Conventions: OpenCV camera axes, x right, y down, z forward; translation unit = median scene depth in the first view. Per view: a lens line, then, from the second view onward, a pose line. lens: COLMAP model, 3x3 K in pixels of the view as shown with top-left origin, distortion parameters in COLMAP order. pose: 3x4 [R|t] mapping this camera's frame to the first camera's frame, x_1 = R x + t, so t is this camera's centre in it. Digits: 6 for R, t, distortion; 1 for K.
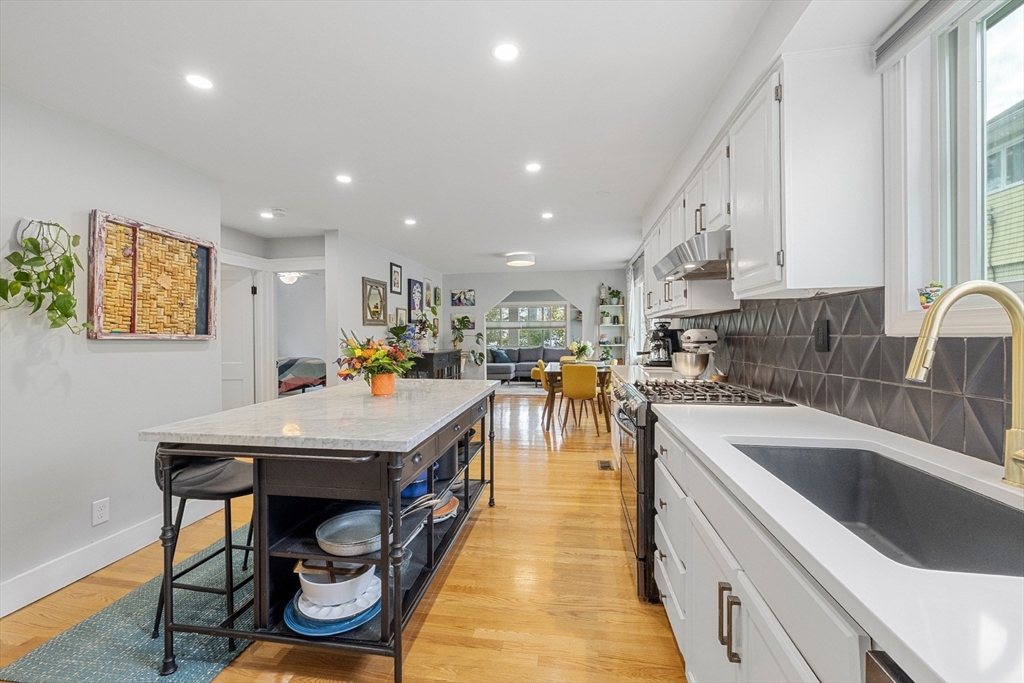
lens RADIAL K [[430.4, 0, 511.9], [0, 430.4, 334.4], [0, 0, 1]] dist [-0.005531, -0.001433]
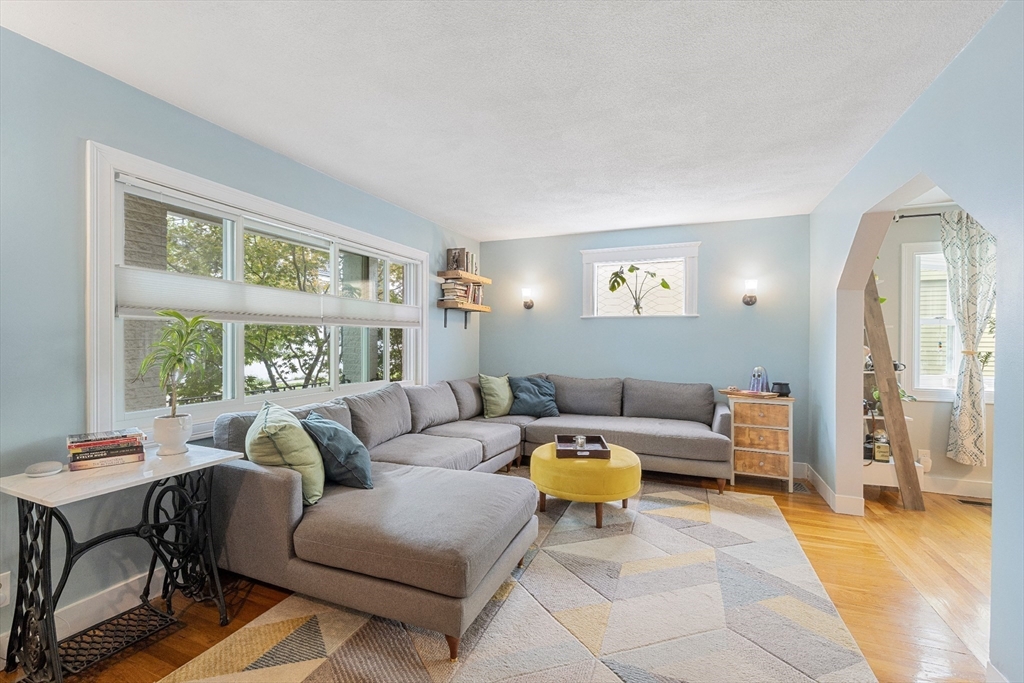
lens RADIAL K [[430.4, 0, 505.0], [0, 430.4, 341.9], [0, 0, 1]] dist [-0.005531, -0.001433]
pose [[0.249748, 0.004552, 0.968300, -0.306694], [-0.006522, 0.999974, -0.003019, -0.001180], [-0.968289, -0.005561, 0.249771, 1.272553]]
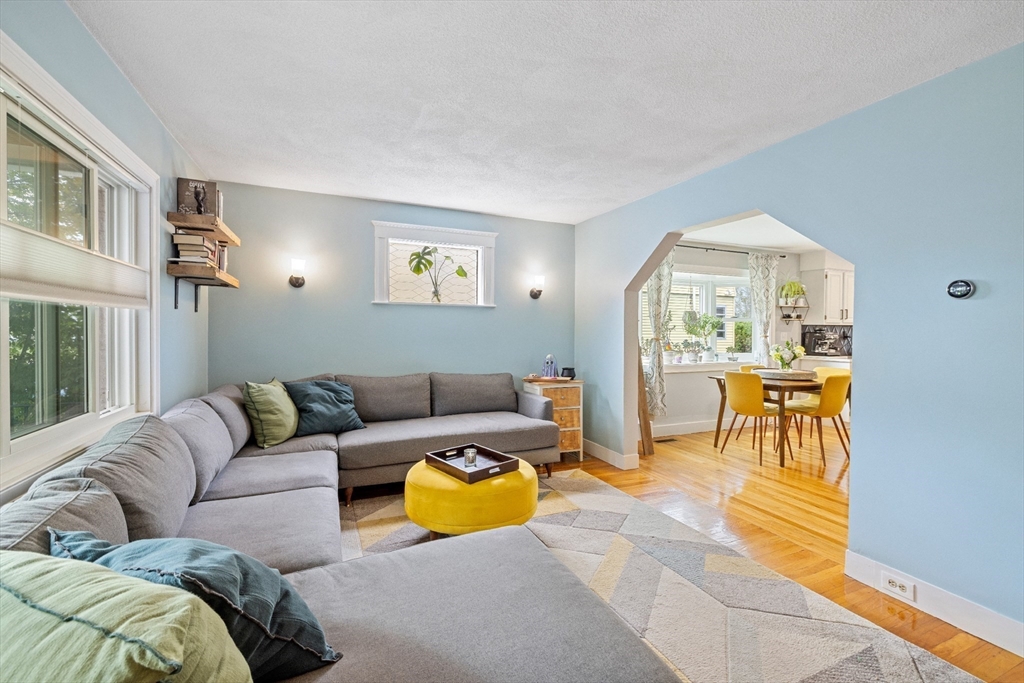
lens RADIAL K [[430.4, 0, 505.4], [0, 430.4, 333.2], [0, 0, 1]] dist [-0.005531, -0.001433]
pose [[-0.517159, -0.004925, 0.855875, -0.194981], [-0.004102, 0.999986, 0.003276, -0.004708], [-0.855880, -0.001817, -0.517172, 1.448982]]
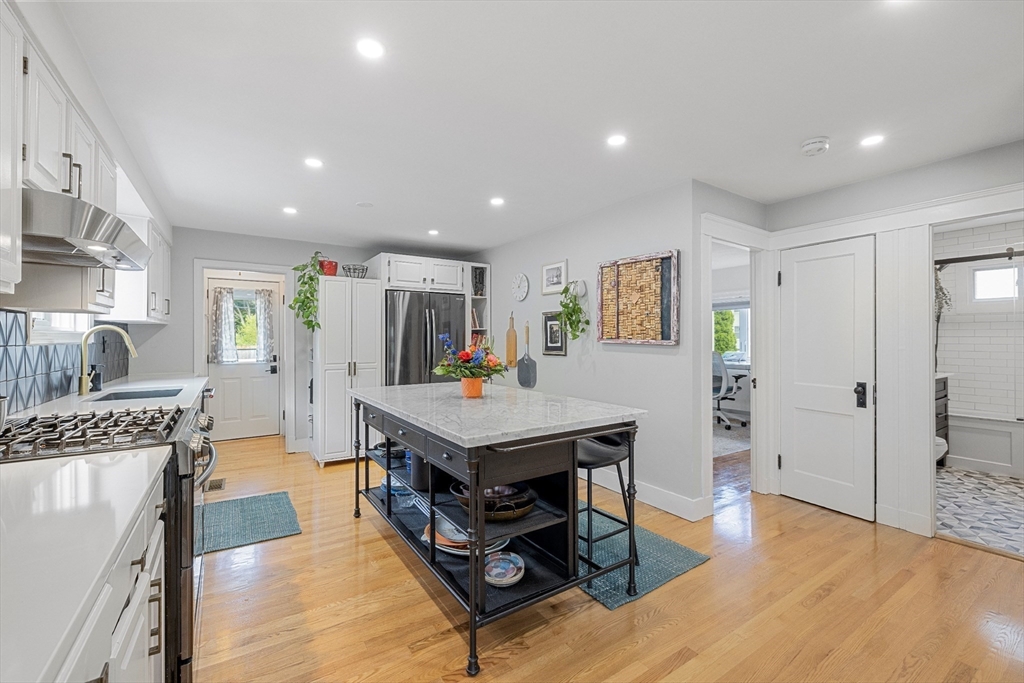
lens RADIAL K [[430.4, 0, 508.7], [0, 430.4, 336.5], [0, 0, 1]] dist [-0.005531, -0.001433]
pose [[-0.751005, 0.003169, -0.660289, 0.108835], [0.005543, 0.999984, -0.001506, -0.003373], [0.660273, -0.004791, -0.751010, 0.589032]]
